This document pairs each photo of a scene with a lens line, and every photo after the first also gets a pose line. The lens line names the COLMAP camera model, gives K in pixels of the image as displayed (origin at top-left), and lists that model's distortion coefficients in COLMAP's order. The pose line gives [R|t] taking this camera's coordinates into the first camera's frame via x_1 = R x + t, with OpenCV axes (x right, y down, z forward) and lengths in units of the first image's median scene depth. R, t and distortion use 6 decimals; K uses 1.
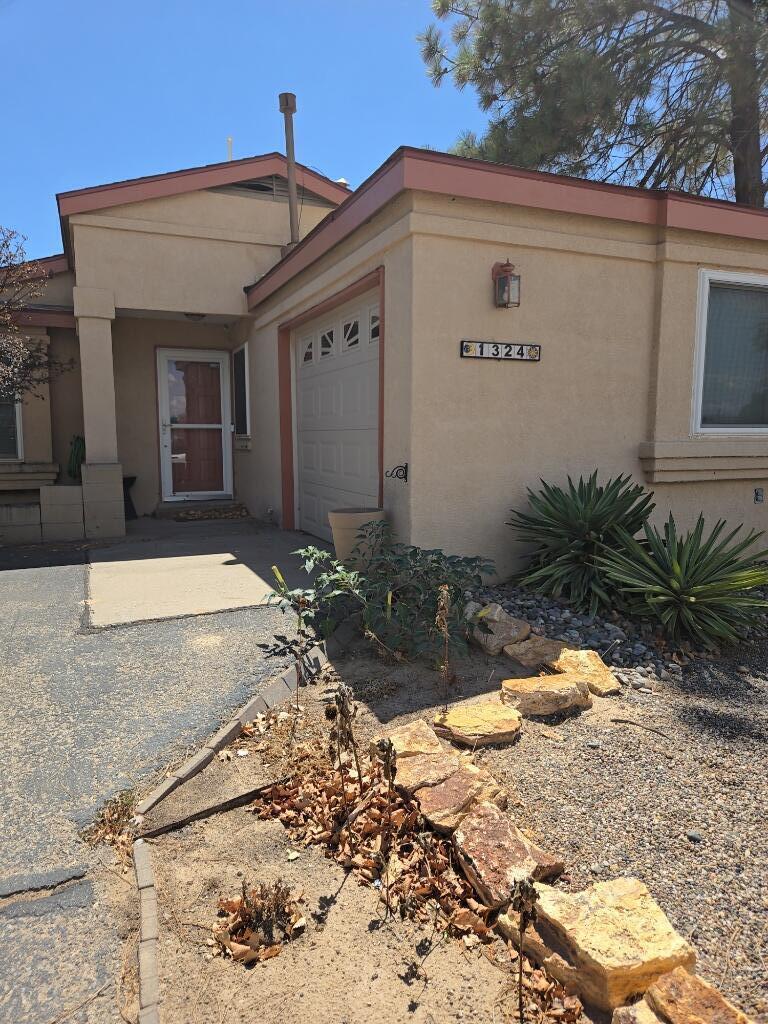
lens RADIAL K [[687.1, 0, 383.6], [0, 687.1, 511.9], [0, 0, 1]] dist [0.008144, 0.001374]
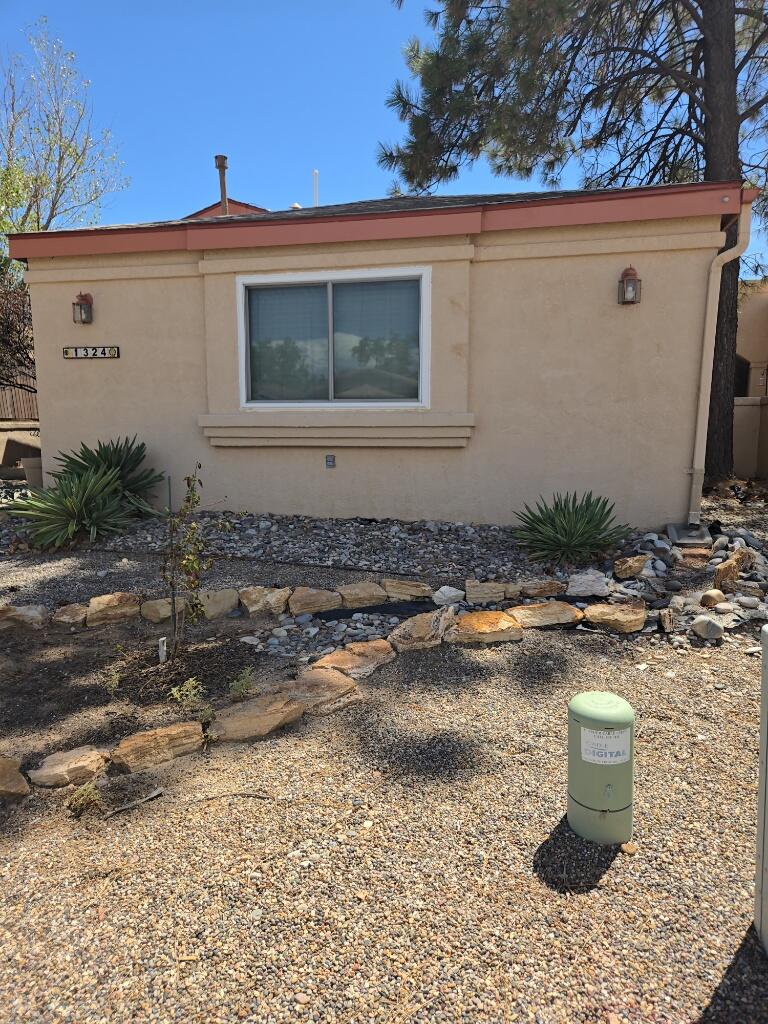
lens RADIAL K [[687.1, 0, 384.6], [0, 687.1, 513.3], [0, 0, 1]] dist [0.008144, 0.001374]
pose [[0.833709, 0.074542, -0.547149, 1.538511], [-0.061664, 0.997217, 0.041898, 0.011354], [0.548750, -0.001192, 0.835986, 0.101985]]
